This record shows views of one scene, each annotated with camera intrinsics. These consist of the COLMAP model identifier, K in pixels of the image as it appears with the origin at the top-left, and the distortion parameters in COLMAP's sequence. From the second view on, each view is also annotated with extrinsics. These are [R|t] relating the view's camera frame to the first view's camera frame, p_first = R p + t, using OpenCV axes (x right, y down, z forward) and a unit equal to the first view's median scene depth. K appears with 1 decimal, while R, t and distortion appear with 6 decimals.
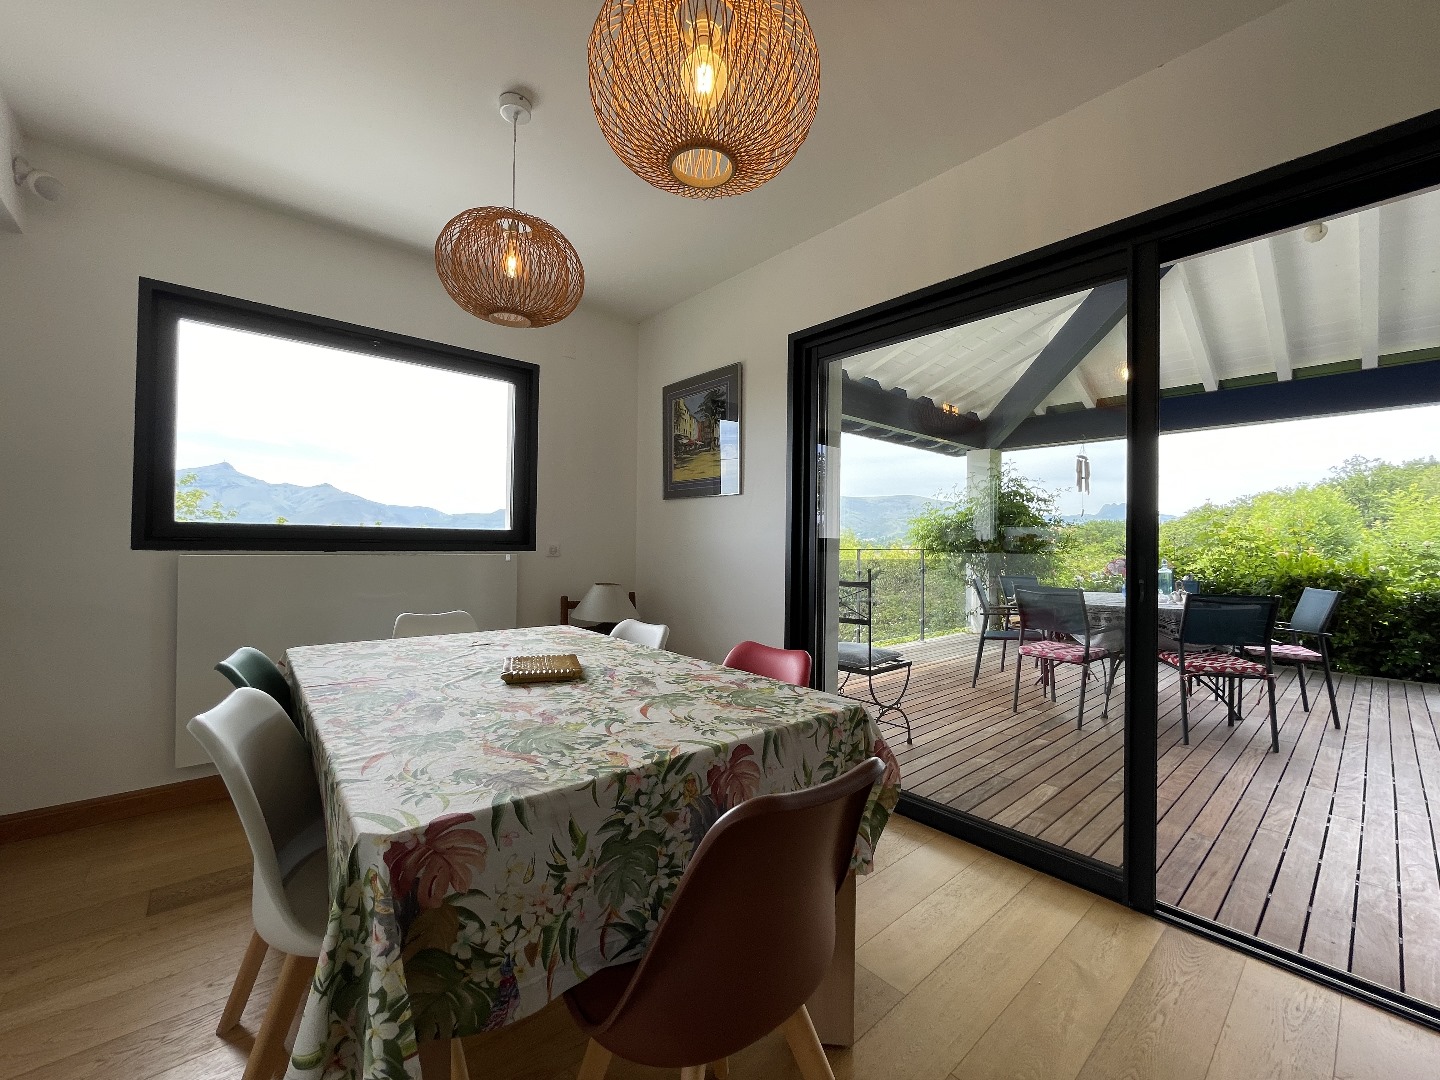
lens RADIAL K [[582.7, 0, 719.8], [0, 582.7, 543.0], [0, 0, 1]] dist [-0.002200, -0.000010]
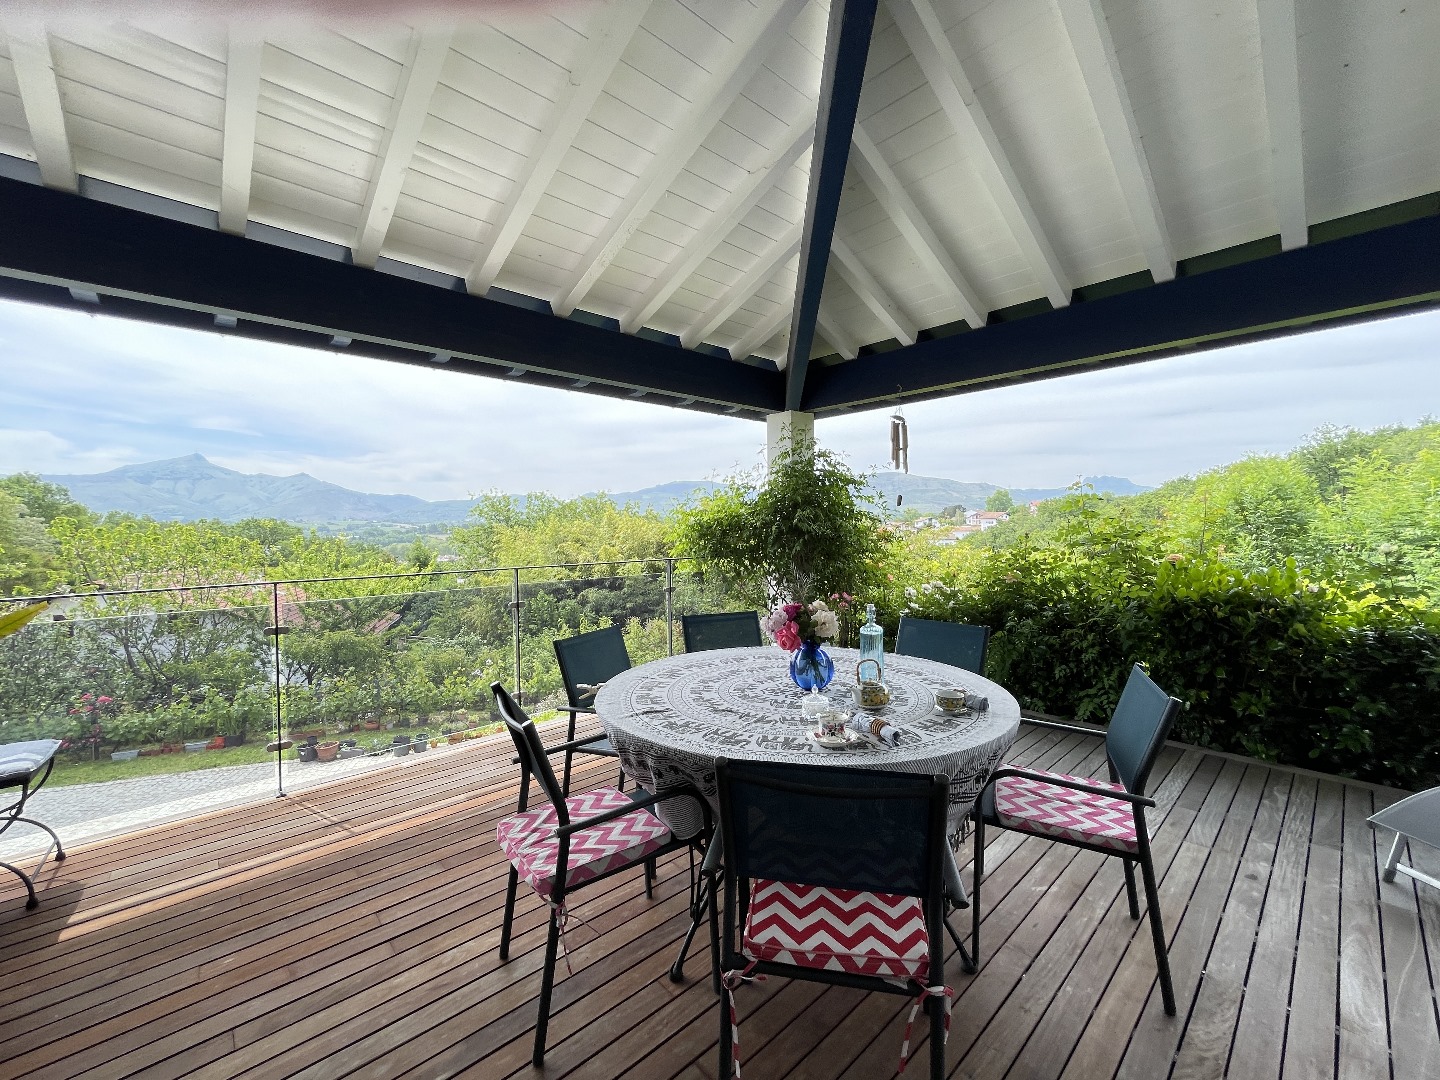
lens RADIAL K [[582.7, 0, 720.8], [0, 582.7, 543.2], [0, 0, 1]] dist [-0.002200, -0.000010]
pose [[0.999425, -0.024371, 0.023576, 0.484129], [0.023586, 0.999176, 0.033030, -0.035428], [-0.024362, -0.032455, 0.999176, 0.390814]]
